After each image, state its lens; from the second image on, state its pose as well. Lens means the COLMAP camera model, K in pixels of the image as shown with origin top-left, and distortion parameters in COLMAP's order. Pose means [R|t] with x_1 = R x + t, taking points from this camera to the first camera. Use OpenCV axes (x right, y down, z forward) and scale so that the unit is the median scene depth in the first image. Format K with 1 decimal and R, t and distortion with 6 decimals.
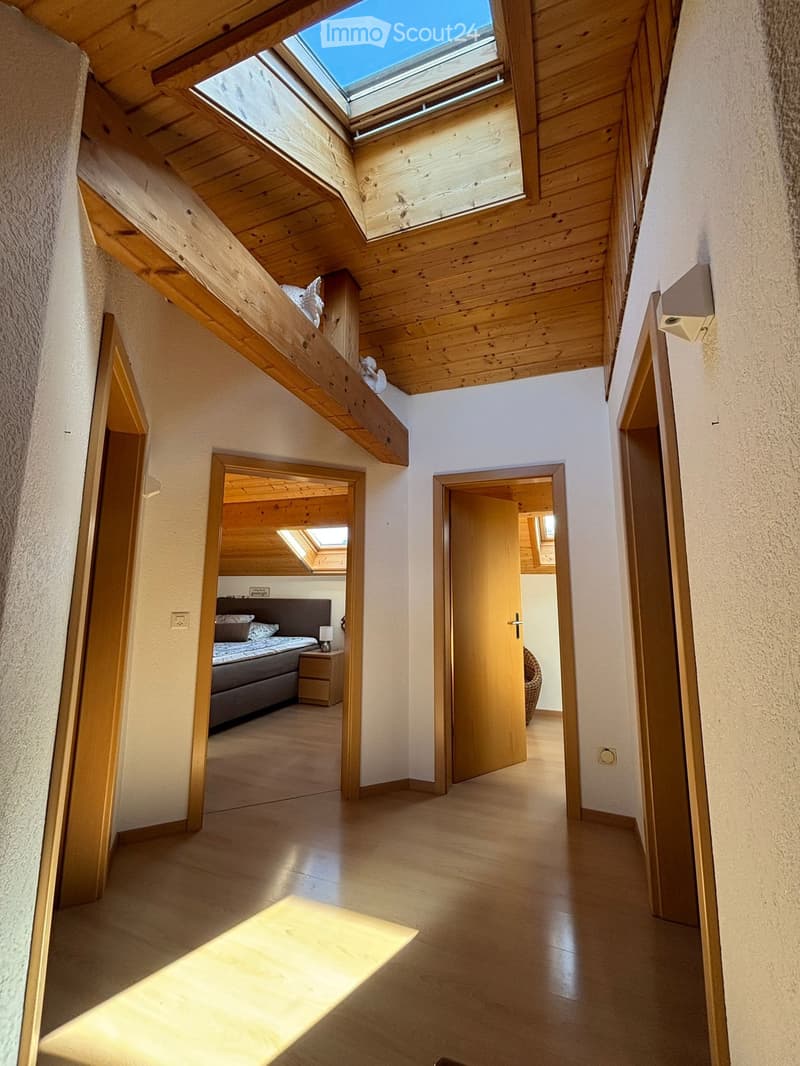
lens RADIAL K [[431.6, 0, 402.2], [0, 431.6, 527.3], [0, 0, 1]] dist [-0.000240, 0.000002]
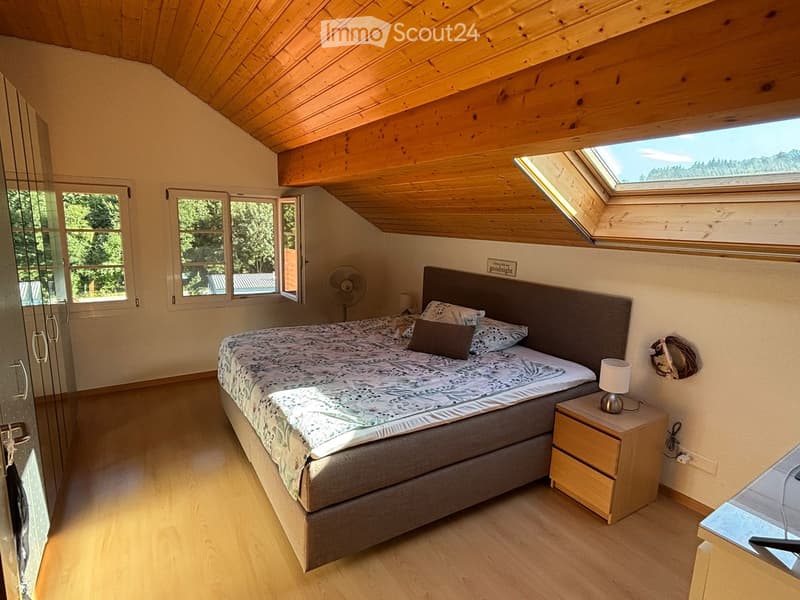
lens RADIAL K [[439.5, 0, 397.0], [0, 439.5, 299.3], [0, 0, 1]] dist [0.025858, -0.000127]
pose [[0.798302, 0.120180, -0.590145, -0.082723], [0.061888, 0.958331, 0.278876, 0.011298], [0.599070, -0.259150, 0.757599, 0.468791]]
